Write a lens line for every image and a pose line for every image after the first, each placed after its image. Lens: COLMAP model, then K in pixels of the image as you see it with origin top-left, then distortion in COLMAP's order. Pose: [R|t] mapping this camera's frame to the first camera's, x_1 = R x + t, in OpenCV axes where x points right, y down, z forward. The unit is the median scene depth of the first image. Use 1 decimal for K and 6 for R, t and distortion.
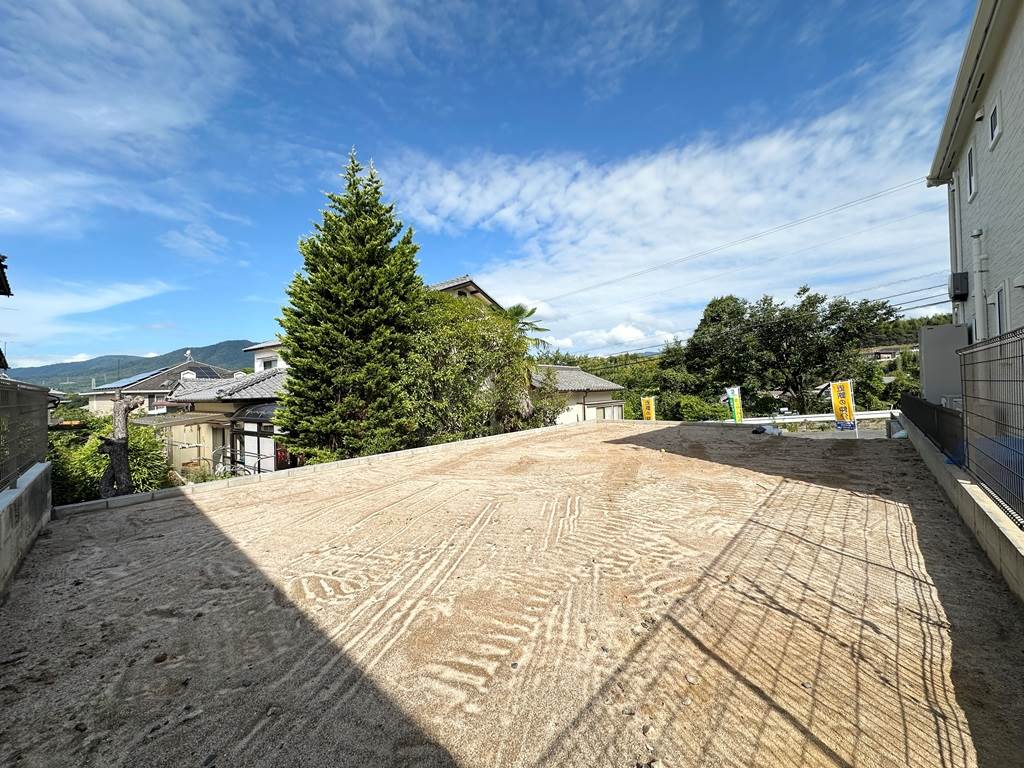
lens RADIAL K [[406.4, 0, 510.8], [0, 406.4, 382.6], [0, 0, 1]] dist [0.001831, 0.000009]
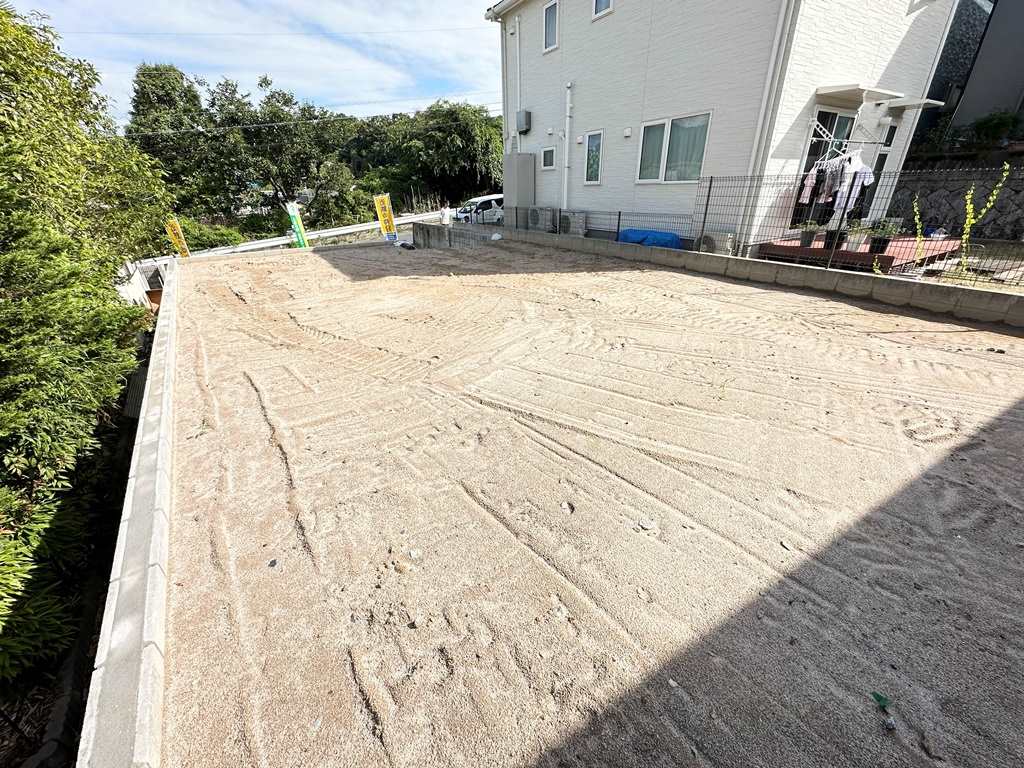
lens RADIAL K [[406.4, 0, 510.8], [0, 406.4, 382.6], [0, 0, 1]] dist [0.001831, 0.000009]
pose [[0.289405, -0.398057, 0.870515, -0.173080], [-0.000951, 0.909312, 0.416114, -0.000602], [-0.957206, -0.121254, 0.262781, 0.188412]]
